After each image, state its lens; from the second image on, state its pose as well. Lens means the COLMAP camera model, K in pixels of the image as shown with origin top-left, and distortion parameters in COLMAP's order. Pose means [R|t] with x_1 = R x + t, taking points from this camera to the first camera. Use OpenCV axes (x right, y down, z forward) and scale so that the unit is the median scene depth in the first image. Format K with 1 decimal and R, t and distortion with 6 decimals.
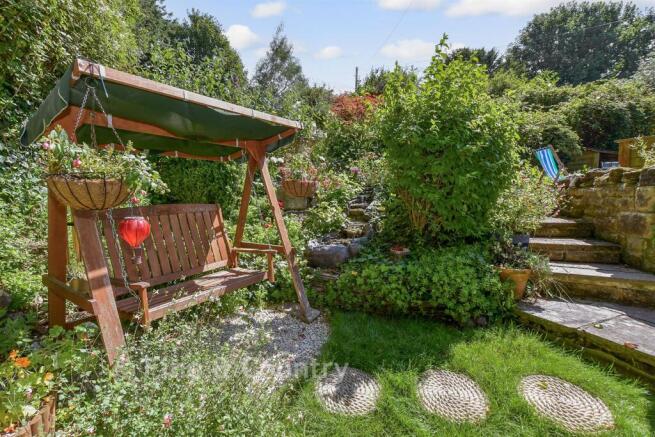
lens RADIAL K [[292.8, 0, 327.5], [0, 292.8, 208.8], [0, 0, 1]] dist [-0.000599, 0.000583]
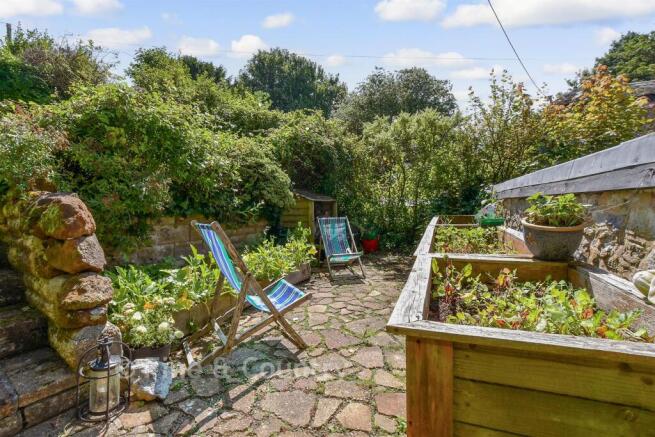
lens RADIAL K [[292.8, 0, 327.5], [0, 292.8, 208.8], [0, 0, 1]] dist [-0.000599, 0.000583]
pose [[0.697613, -0.030915, 0.715807, 0.335683], [0.067736, 0.997440, -0.022937, -0.122164], [-0.713265, 0.064487, 0.697921, 0.364178]]
